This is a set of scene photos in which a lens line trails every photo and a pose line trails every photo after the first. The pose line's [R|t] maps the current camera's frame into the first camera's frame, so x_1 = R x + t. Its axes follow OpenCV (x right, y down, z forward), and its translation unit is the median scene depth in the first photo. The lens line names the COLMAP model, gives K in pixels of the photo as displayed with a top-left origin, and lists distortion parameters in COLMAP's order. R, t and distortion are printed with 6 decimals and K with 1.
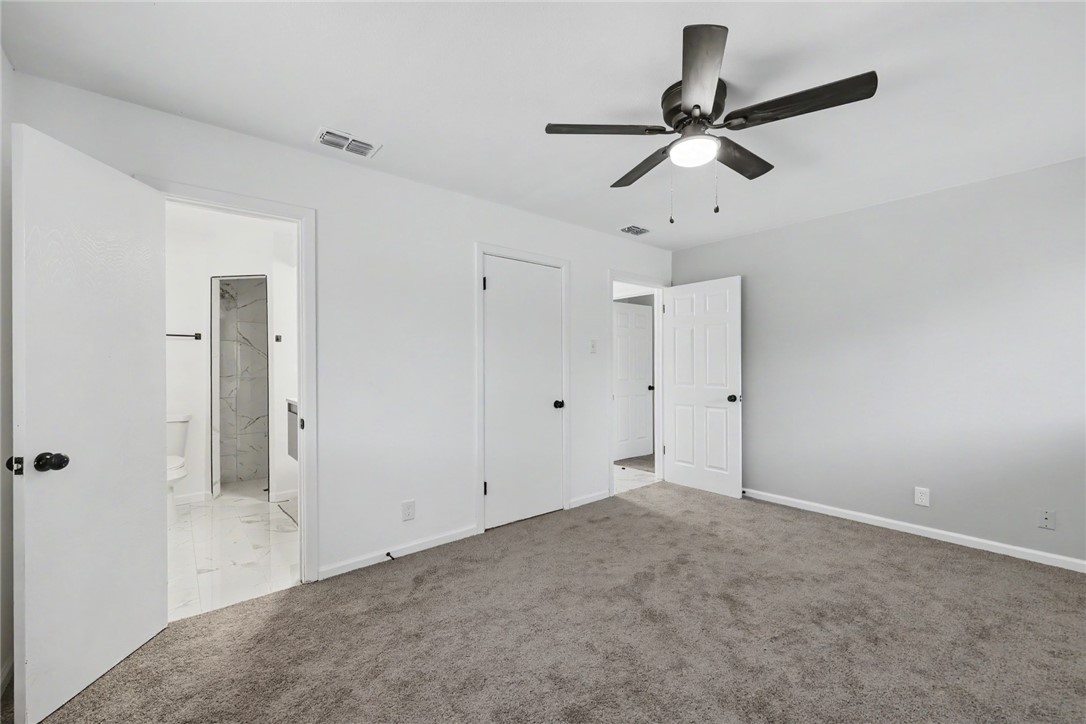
lens RADIAL K [[460.2, 0, 543.0], [0, 460.2, 362.0], [0, 0, 1]] dist [0.001153, 0.000093]
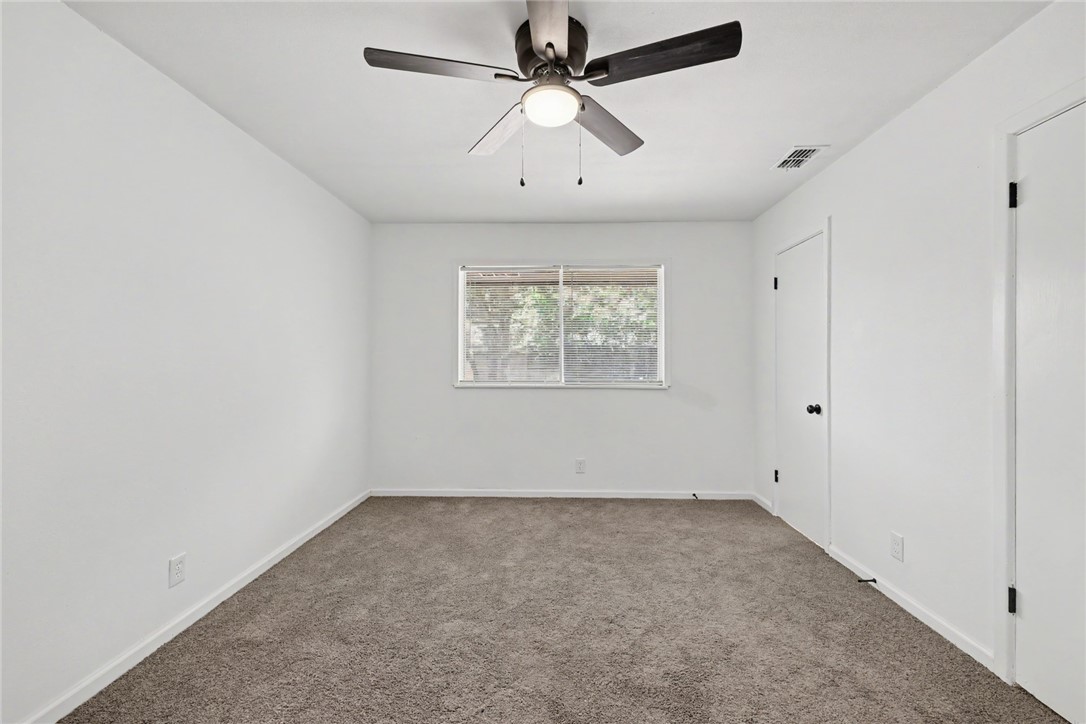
lens RADIAL K [[439.6, 0, 544.6], [0, 439.6, 356.5], [0, 0, 1]] dist [0.000713, 0.000262]
pose [[-0.670462, -0.001627, -0.741942, 0.578988], [0.009438, 0.999898, -0.010722, 0.006321], [0.741884, -0.014191, -0.670378, 0.946903]]
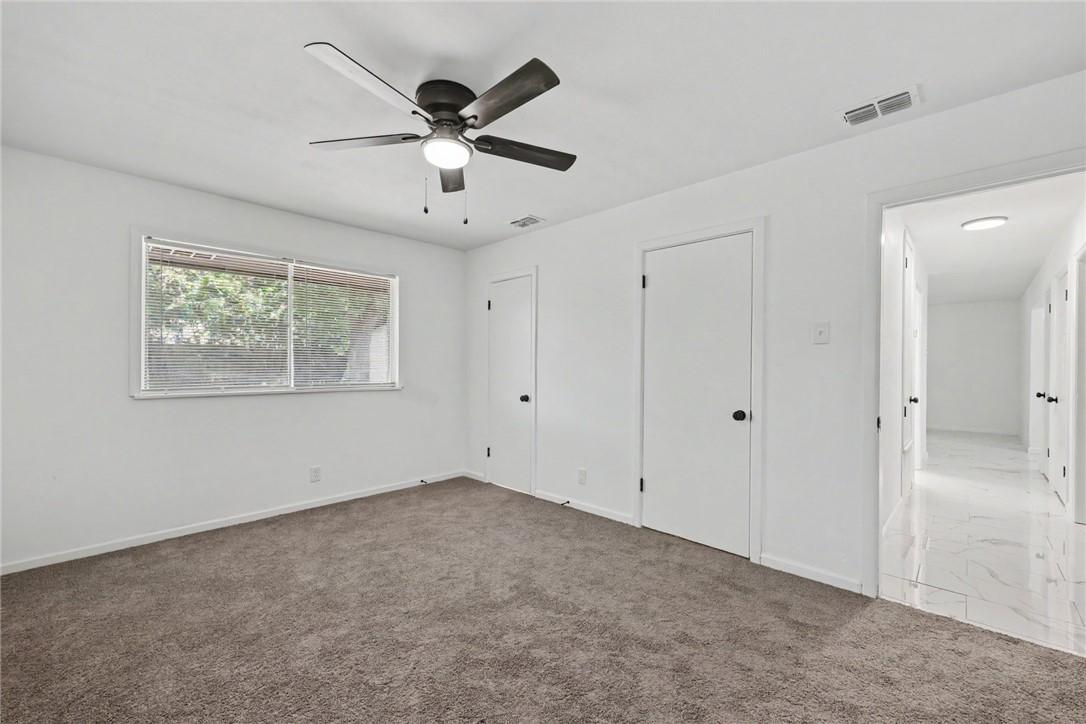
lens RADIAL K [[441.1, 0, 543.0], [0, 441.1, 362.0], [0, 0, 1]] dist [0.000427, 0.000125]
pose [[0.092730, -0.000145, -0.995691, 0.819567], [0.003509, 0.999994, 0.000181, 0.003515], [0.995685, -0.003510, 0.092730, 0.695311]]
